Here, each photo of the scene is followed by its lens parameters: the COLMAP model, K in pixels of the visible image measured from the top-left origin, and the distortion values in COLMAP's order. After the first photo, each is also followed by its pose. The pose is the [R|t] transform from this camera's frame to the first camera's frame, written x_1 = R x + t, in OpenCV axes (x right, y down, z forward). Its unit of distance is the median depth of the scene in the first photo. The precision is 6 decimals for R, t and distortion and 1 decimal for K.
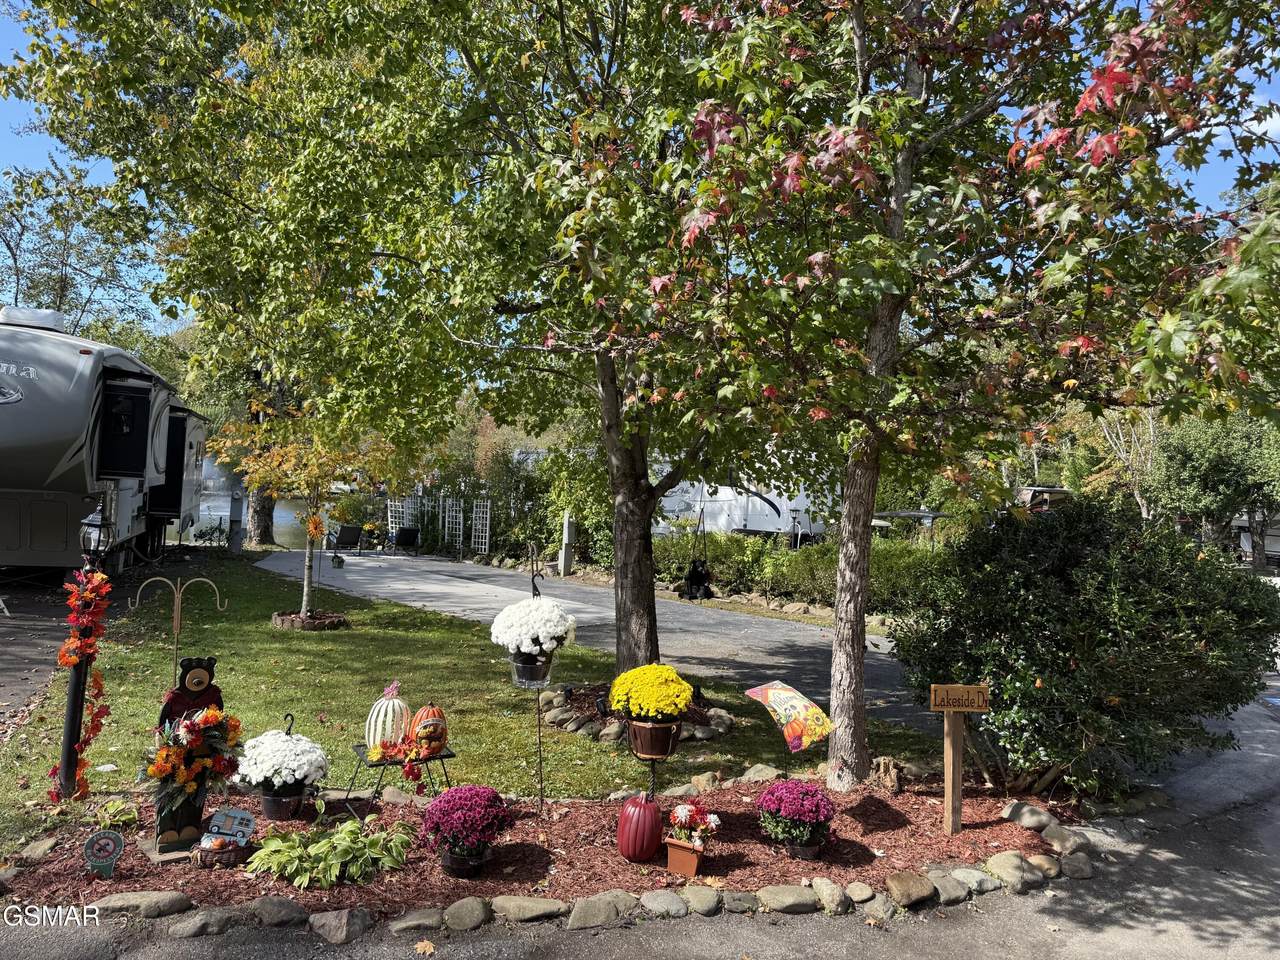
lens RADIAL K [[913.6, 0, 648.4], [0, 913.6, 462.5], [0, 0, 1]] dist [0.066125, -0.093554]
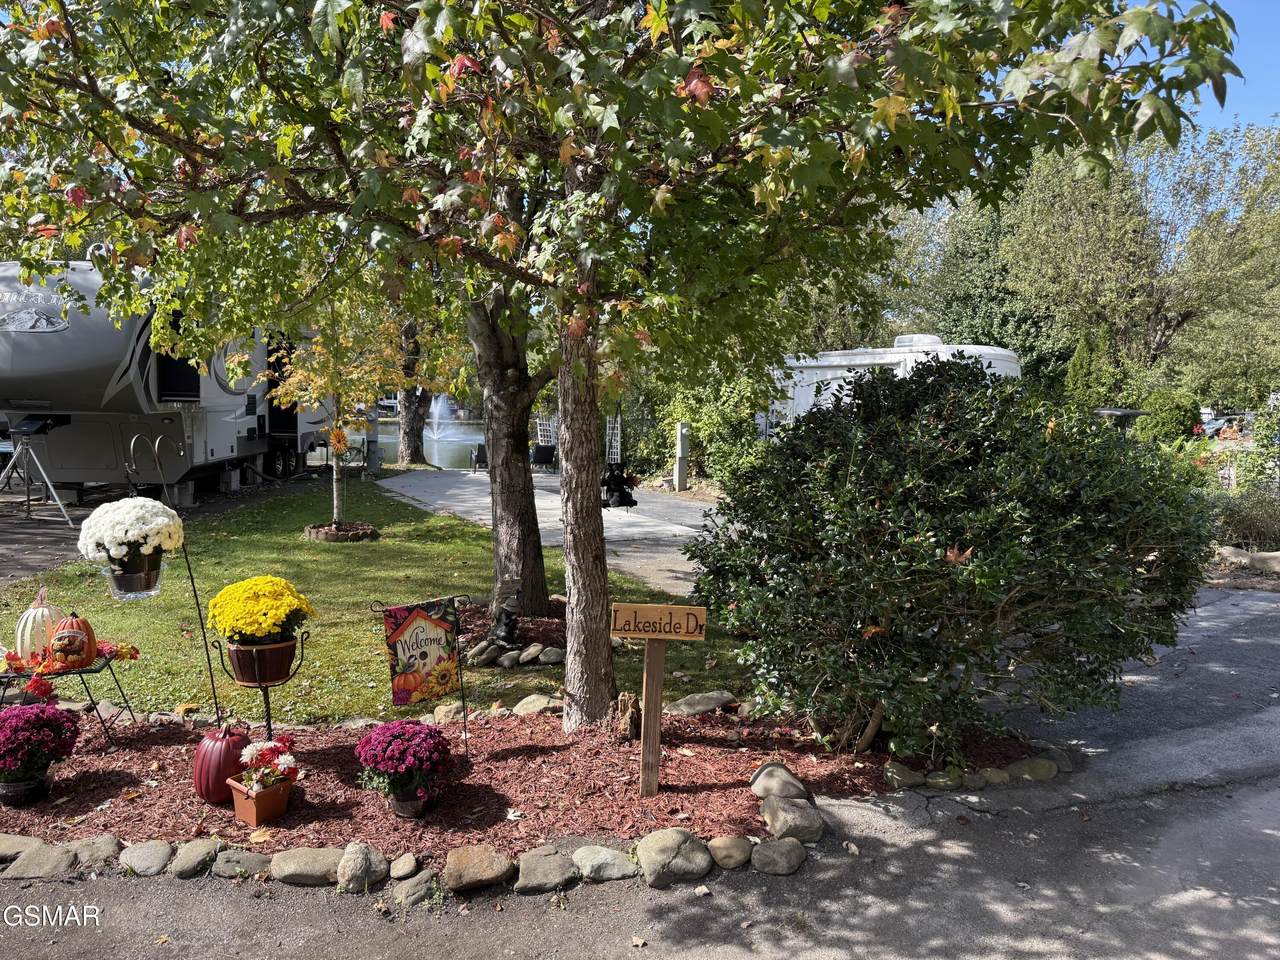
lens RADIAL K [[913.6, 0, 648.4], [0, 913.6, 462.5], [0, 0, 1]] dist [0.066125, -0.093554]
pose [[0.961432, -0.018879, -0.274395, 0.520024], [0.042282, 0.995927, 0.079628, 0.061313], [0.271774, -0.088159, 0.958315, 0.278268]]
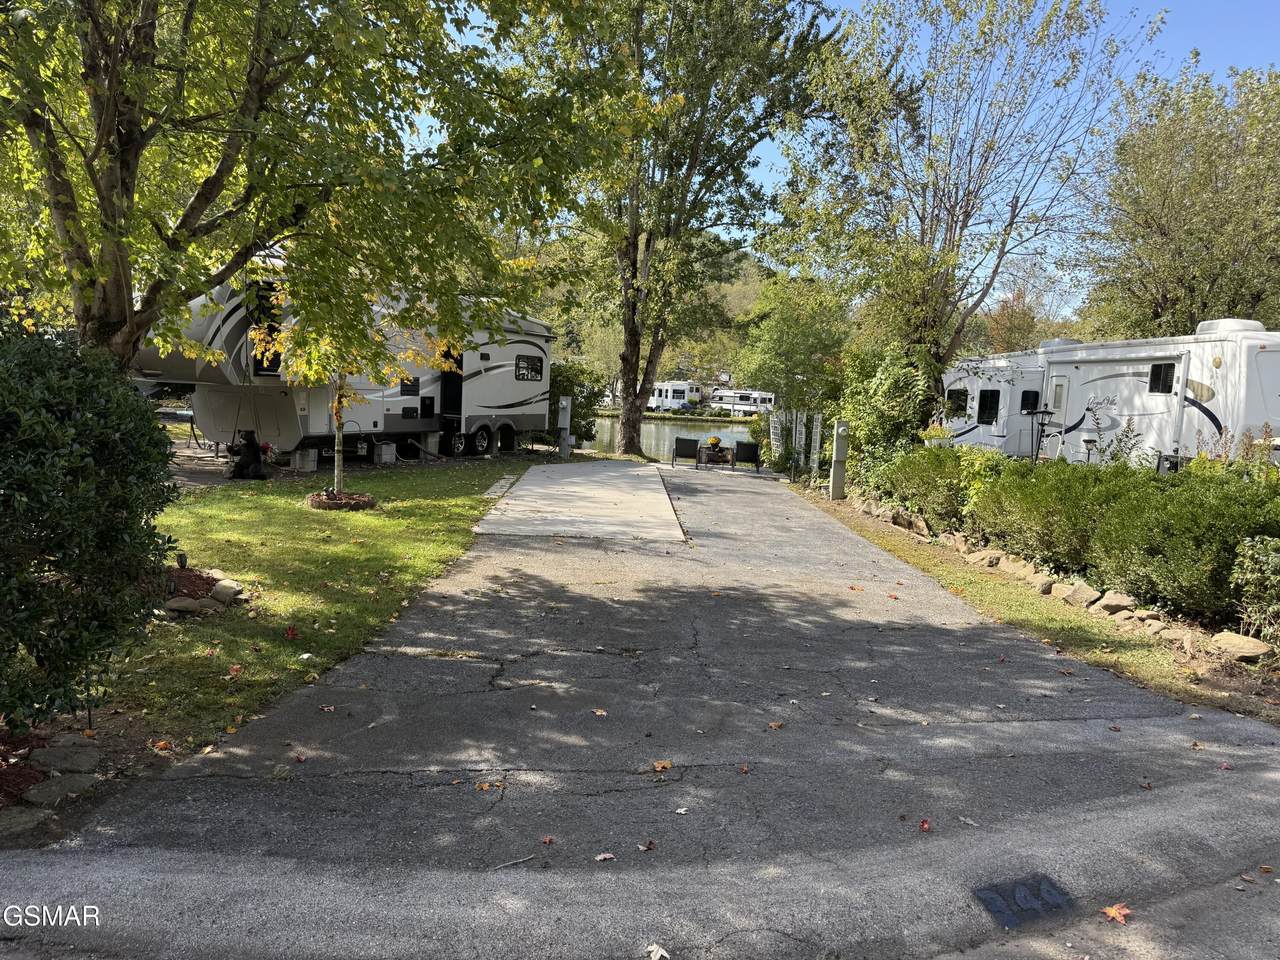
lens RADIAL K [[913.6, 0, 648.4], [0, 913.6, 462.5], [0, 0, 1]] dist [0.066125, -0.093554]
pose [[0.710535, 0.034846, -0.702798, 1.385544], [0.008021, 0.998307, 0.057607, 0.153258], [0.703616, -0.046569, 0.709053, 1.102713]]
